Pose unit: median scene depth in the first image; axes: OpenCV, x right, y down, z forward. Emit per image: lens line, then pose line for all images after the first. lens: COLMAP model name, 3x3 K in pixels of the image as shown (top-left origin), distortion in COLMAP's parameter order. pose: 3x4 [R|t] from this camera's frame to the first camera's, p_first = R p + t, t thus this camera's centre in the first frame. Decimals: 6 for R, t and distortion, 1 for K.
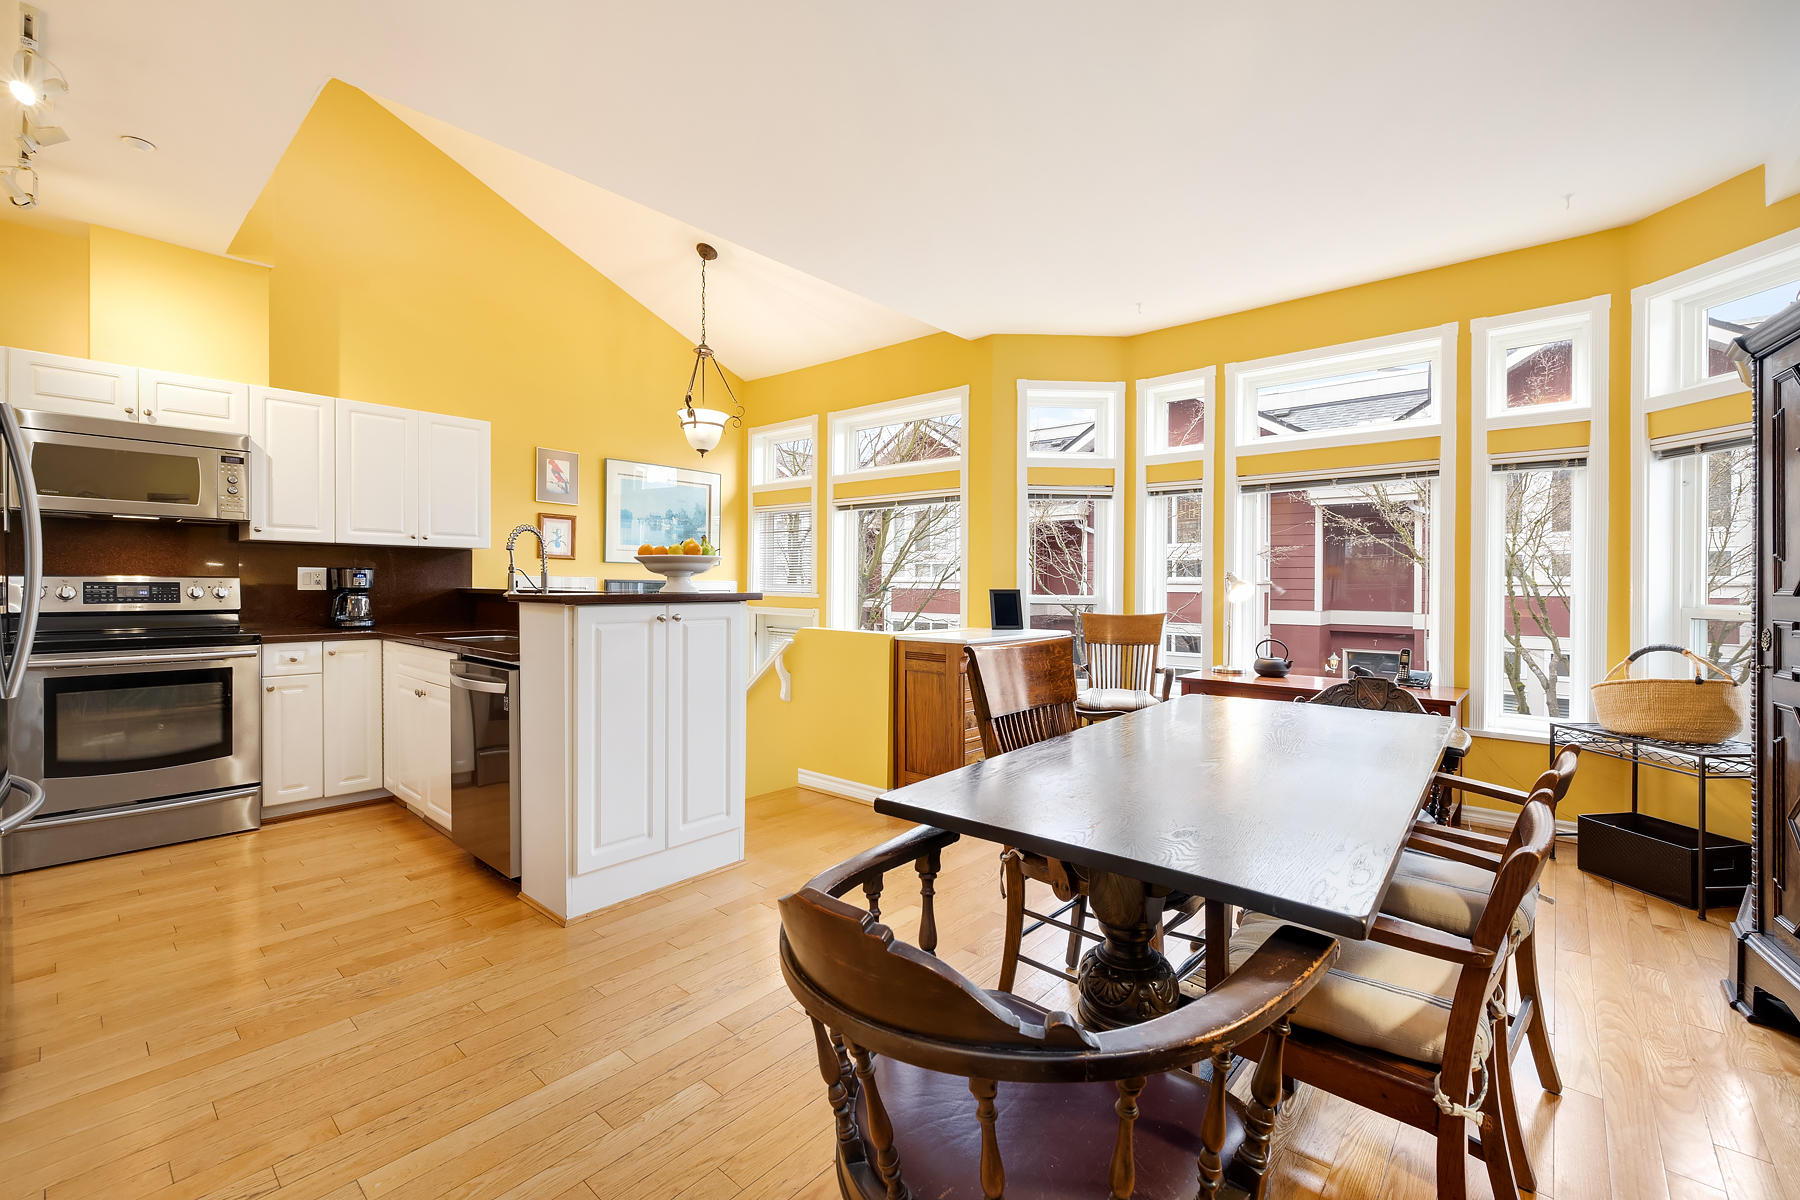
lens RADIAL K [[756.4, 0, 903.8], [0, 756.4, 594.5], [0, 0, 1]] dist [0.001474, -0.000590]
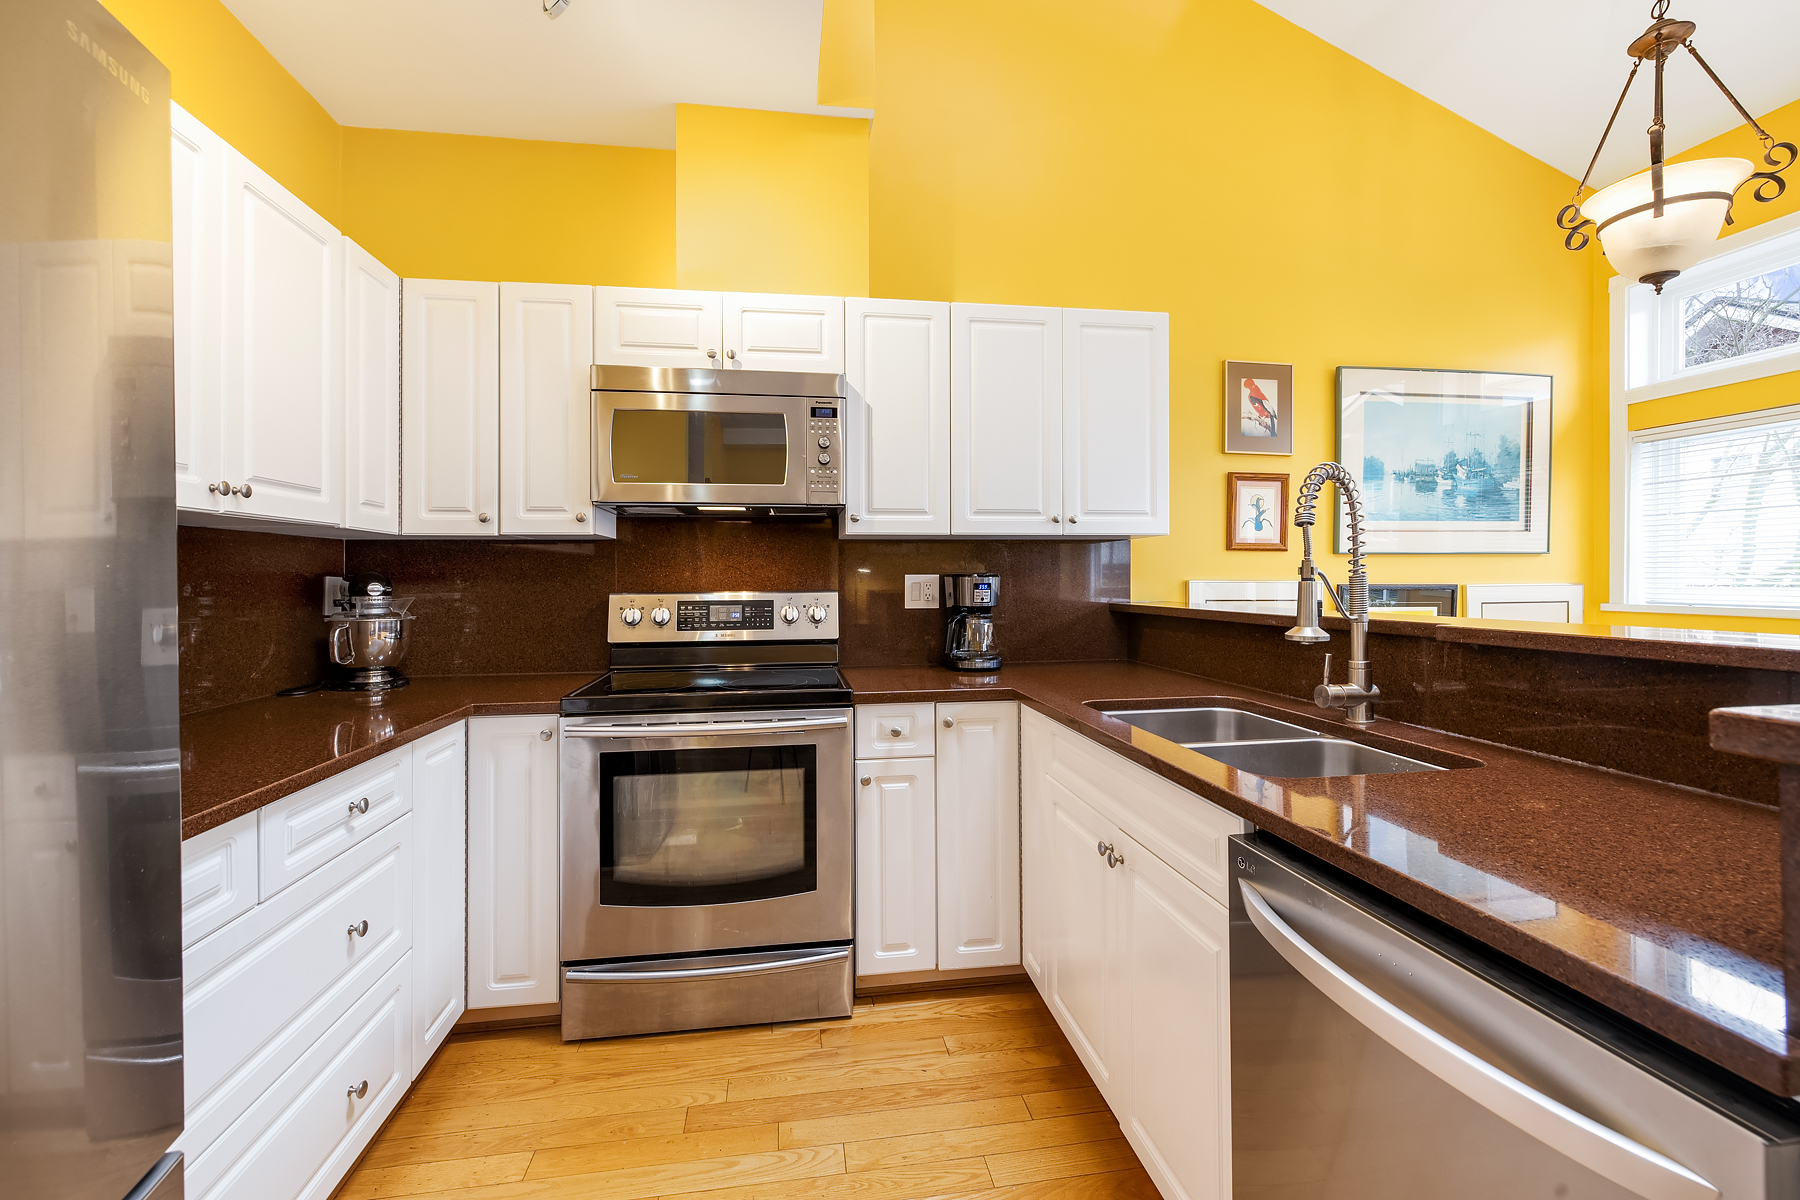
lens RADIAL K [[756.4, 0, 896.0], [0, 756.4, 584.4], [0, 0, 1]] dist [0.001474, -0.000590]
pose [[0.760672, -0.008272, -0.649084, -0.402626], [0.002564, 0.999949, -0.009738, -0.022707], [0.649131, 0.005743, 0.760655, 0.524759]]
